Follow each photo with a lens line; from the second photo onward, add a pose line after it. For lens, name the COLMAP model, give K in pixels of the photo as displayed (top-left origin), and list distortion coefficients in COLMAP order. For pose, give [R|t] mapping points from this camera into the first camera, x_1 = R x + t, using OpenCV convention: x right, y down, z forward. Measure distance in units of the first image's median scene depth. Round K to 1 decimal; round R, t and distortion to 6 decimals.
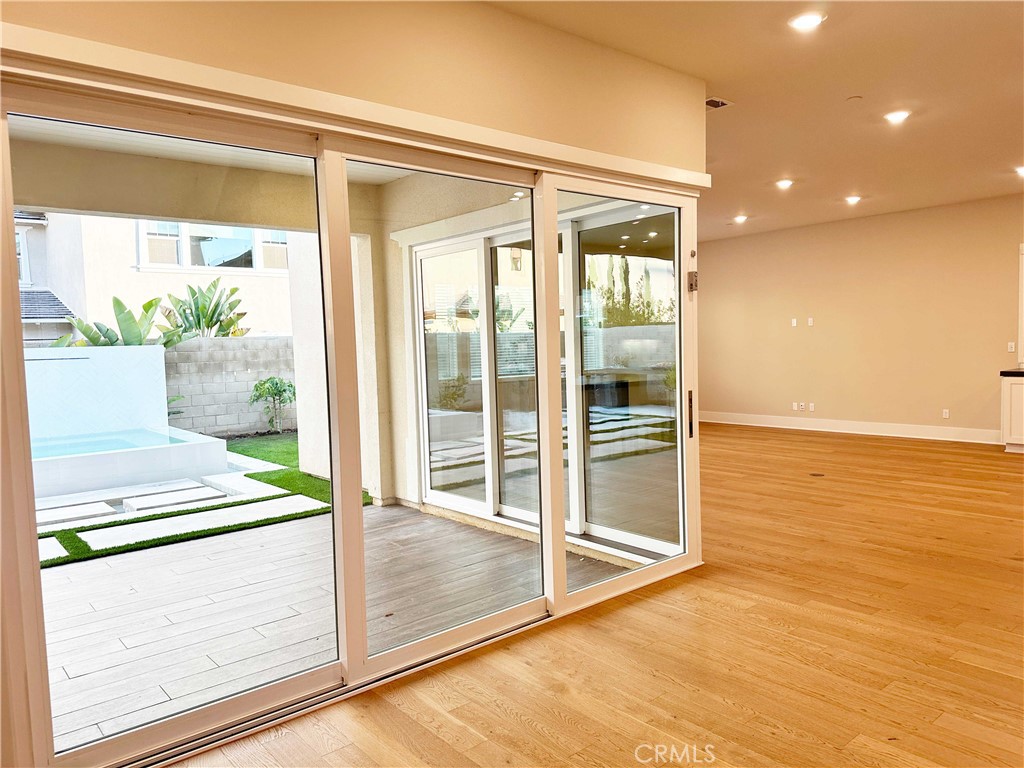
lens RADIAL K [[726.9, 0, 532.1], [0, 726.9, 397.4], [0, 0, 1]] dist [0.143293, -0.185643]
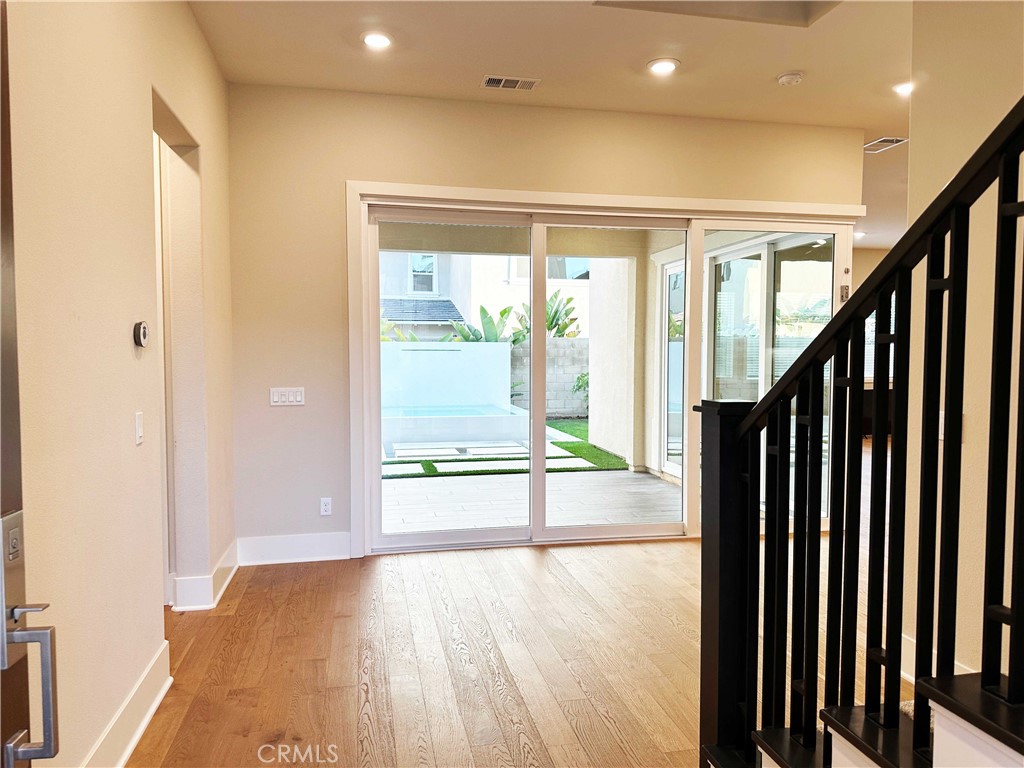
lens RADIAL K [[726.9, 0, 532.1], [0, 726.9, 397.4], [0, 0, 1]] dist [0.143293, -0.185643]
pose [[0.888562, 0.059969, -0.454820, 0.164494], [-0.063243, 0.997966, 0.008031, 0.018016], [0.454377, 0.021628, 0.890547, -0.160533]]
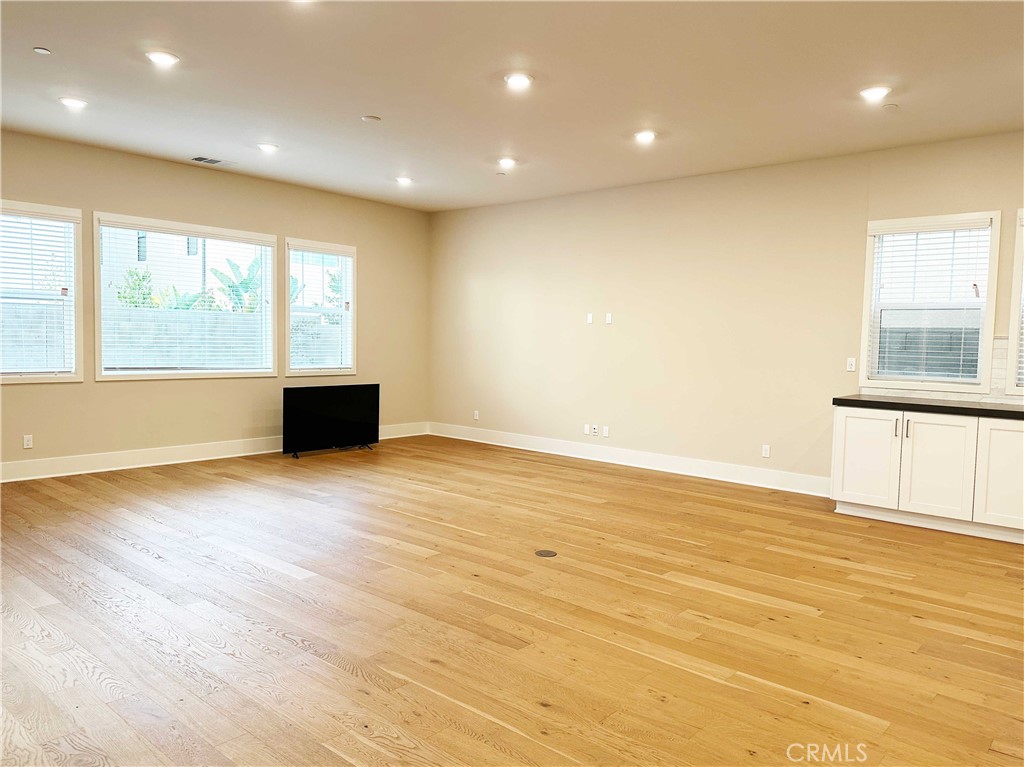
lens RADIAL K [[734.2, 0, 518.2], [0, 734.2, 383.7], [0, 0, 1]] dist [0.135738, -0.196538]
pose [[0.990671, 0.047199, 0.127841, 0.228616], [-0.045238, 0.998810, -0.018208, -0.021062], [-0.128548, 0.012255, 0.991628, 0.319936]]
